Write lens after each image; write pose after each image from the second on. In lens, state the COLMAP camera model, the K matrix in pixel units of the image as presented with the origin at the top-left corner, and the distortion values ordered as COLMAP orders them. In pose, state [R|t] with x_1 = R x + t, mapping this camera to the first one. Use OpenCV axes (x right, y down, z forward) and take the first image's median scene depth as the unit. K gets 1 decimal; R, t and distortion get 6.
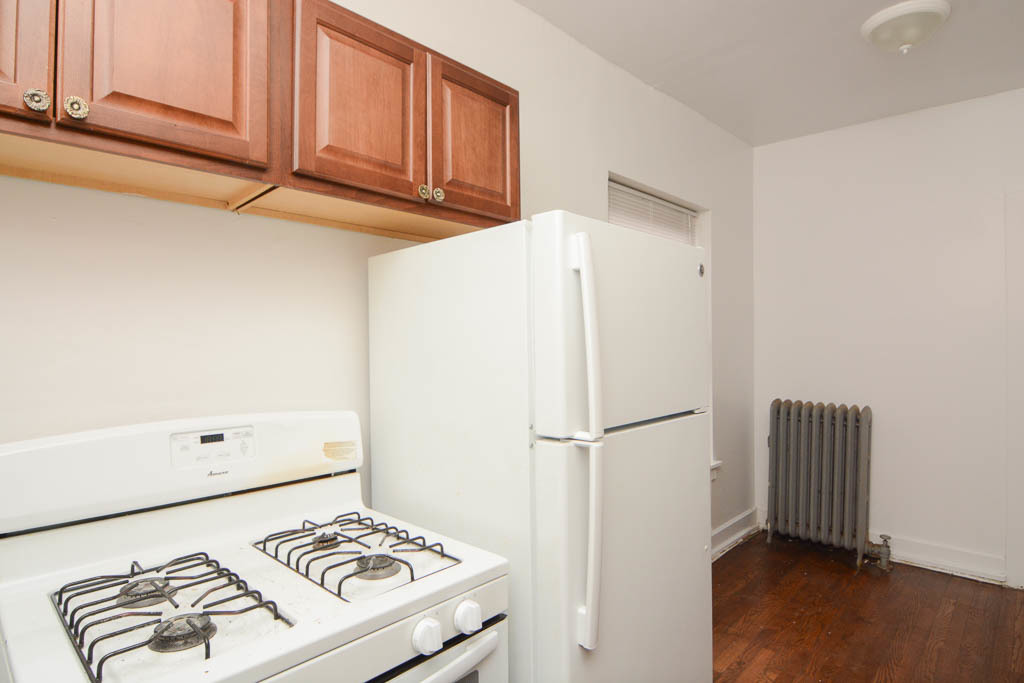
lens RADIAL K [[527.6, 0, 519.2], [0, 527.6, 345.1], [0, 0, 1]] dist [-0.005878, -0.009501]
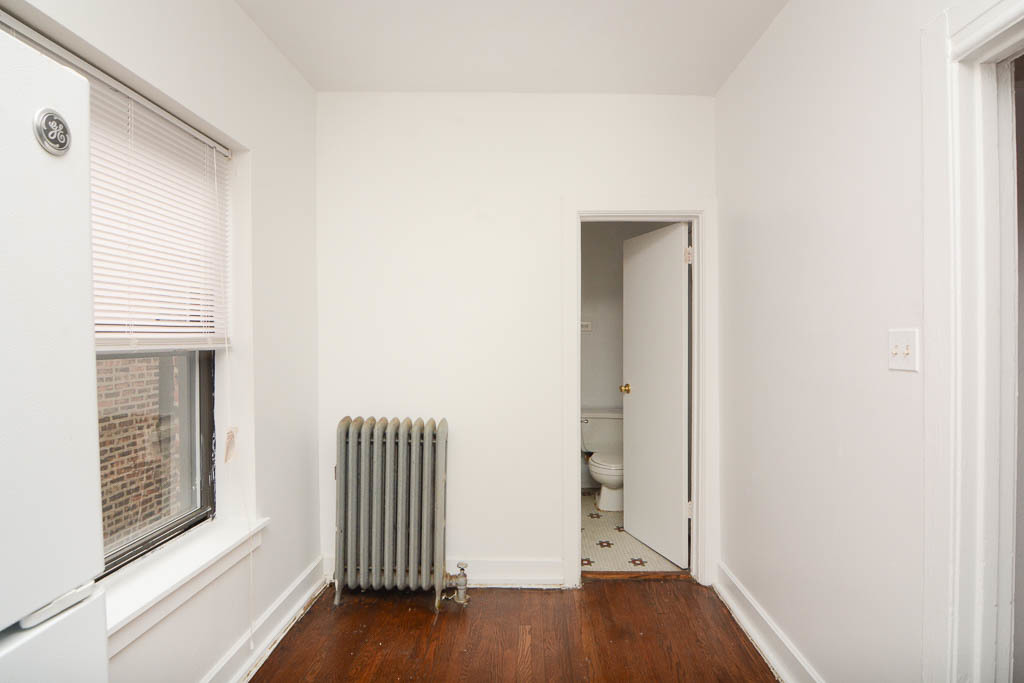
lens RADIAL K [[527.6, 0, 519.9], [0, 527.6, 346.5], [0, 0, 1]] dist [-0.005878, -0.009501]
pose [[0.726775, -0.004831, 0.686859, 0.152531], [-0.000051, 0.999975, 0.007087, -0.010058], [-0.686876, -0.005185, 0.726756, 0.275395]]
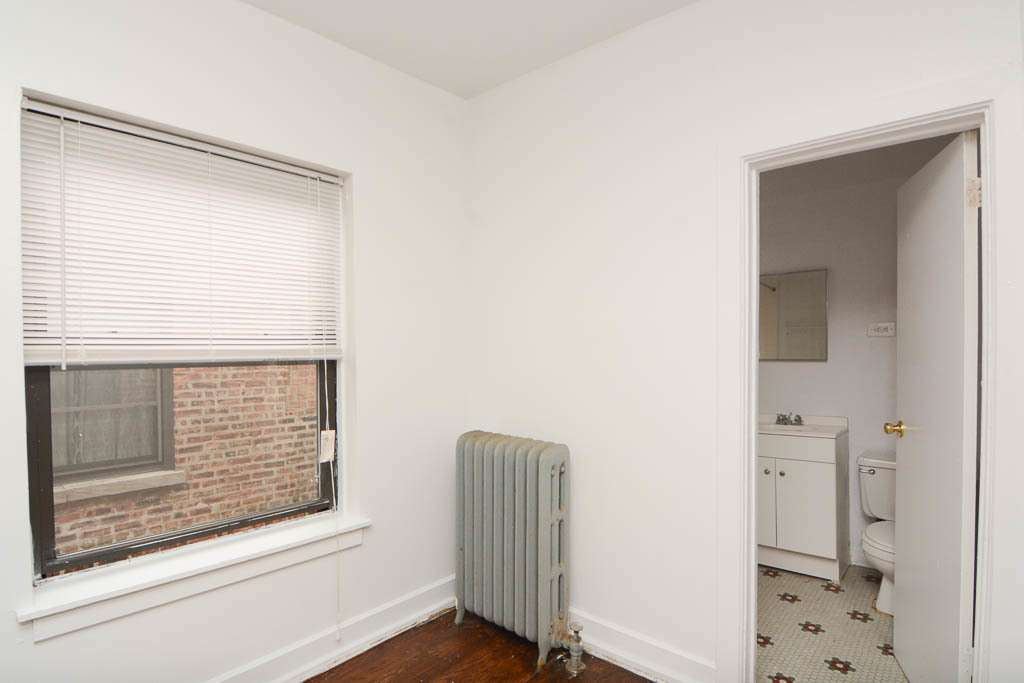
lens RADIAL K [[527.6, 0, 500.4], [0, 527.6, 358.8], [0, 0, 1]] dist [-0.005878, -0.009501]
pose [[0.999132, 0.000155, 0.041662, 0.546273], [-0.000581, 0.999948, 0.010225, -0.010028], [-0.041659, -0.010241, 0.999079, 0.271177]]
